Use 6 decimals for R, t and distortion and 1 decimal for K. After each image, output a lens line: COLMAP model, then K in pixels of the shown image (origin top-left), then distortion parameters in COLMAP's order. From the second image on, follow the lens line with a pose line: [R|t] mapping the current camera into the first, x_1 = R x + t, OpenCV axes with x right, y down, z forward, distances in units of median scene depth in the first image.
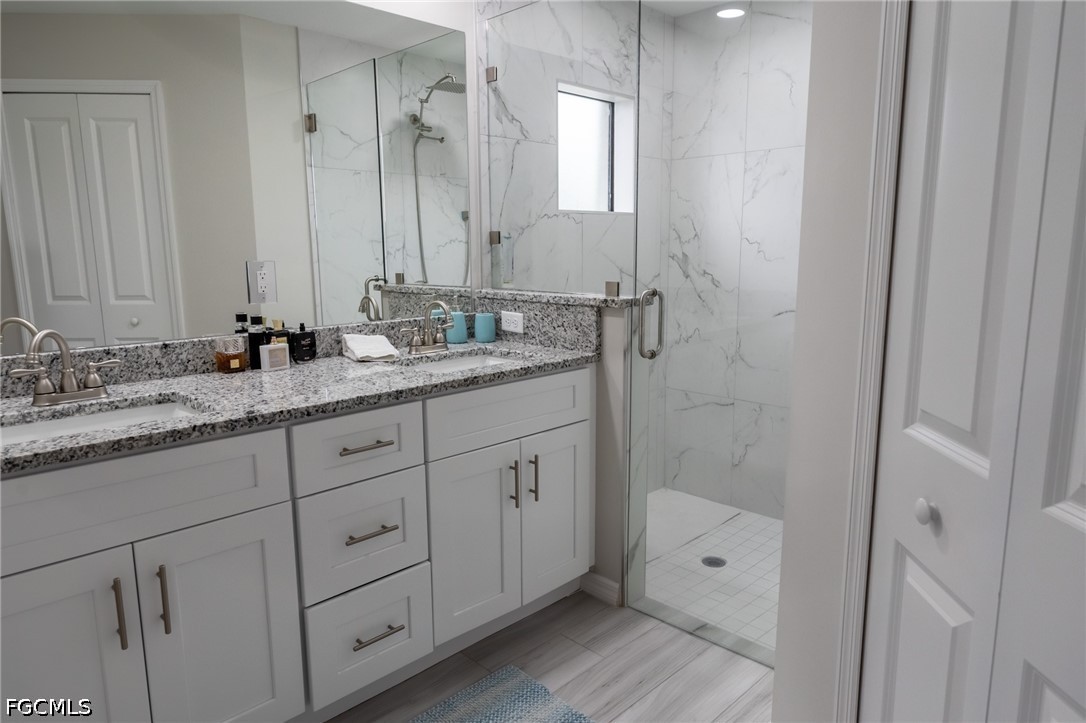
lens RADIAL K [[692.9, 0, 542.4], [0, 692.9, 359.4], [0, 0, 1]] dist [0.004338, 0.000358]
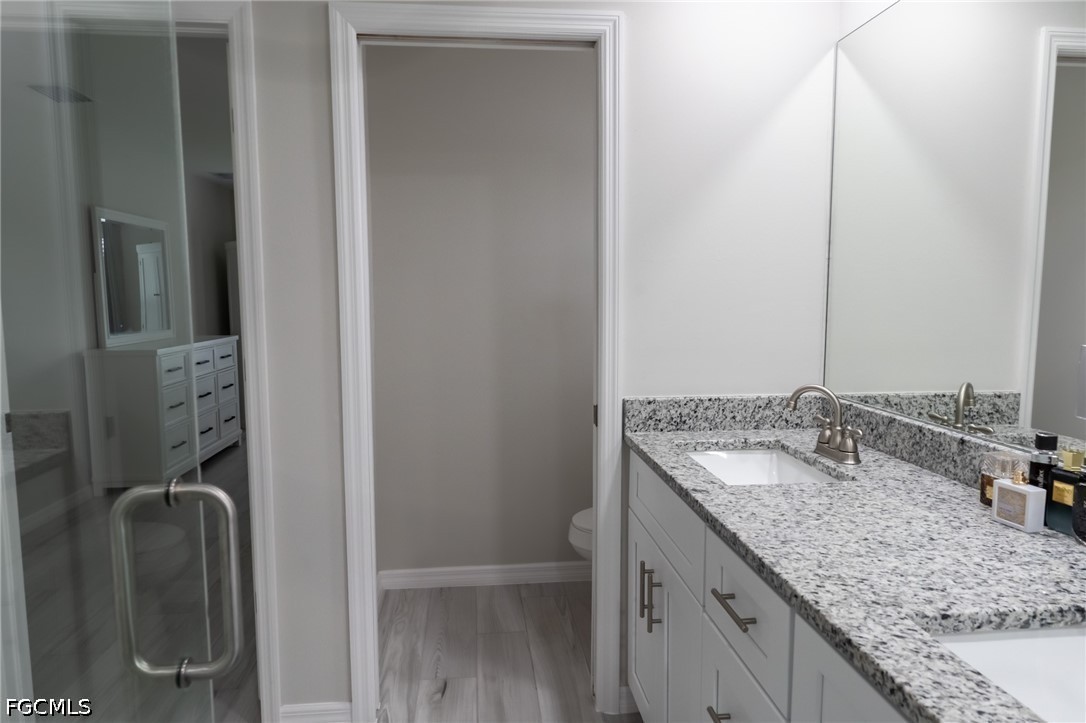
lens RADIAL K [[692.9, 0, 542.4], [0, 692.9, 359.4], [0, 0, 1]] dist [0.004338, 0.000358]
pose [[-0.629966, 0.085265, -0.771928, 0.274303], [-0.117323, 0.972099, 0.203122, -0.168444], [0.767710, 0.218525, -0.602386, 0.865852]]
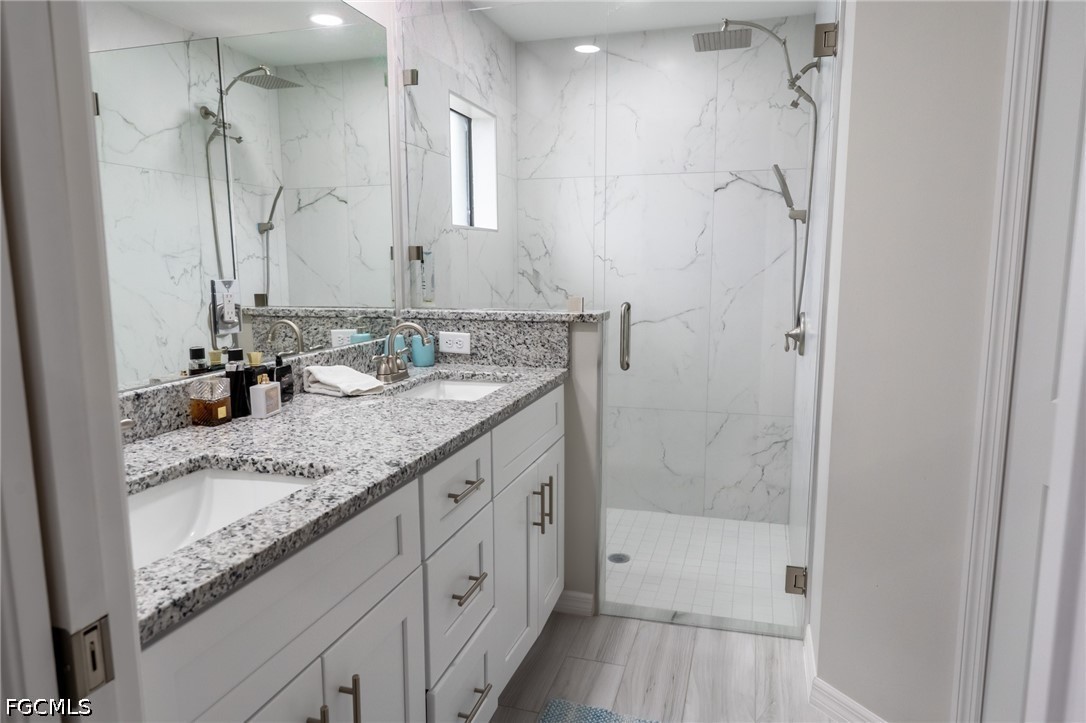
lens RADIAL K [[692.9, 0, 542.4], [0, 692.9, 359.4], [0, 0, 1]] dist [0.004338, 0.000358]
pose [[0.880288, -0.062586, 0.470294, -0.406041], [0.074279, 0.997217, -0.006327, -0.017591], [-0.468590, 0.040502, 0.882487, 0.123519]]
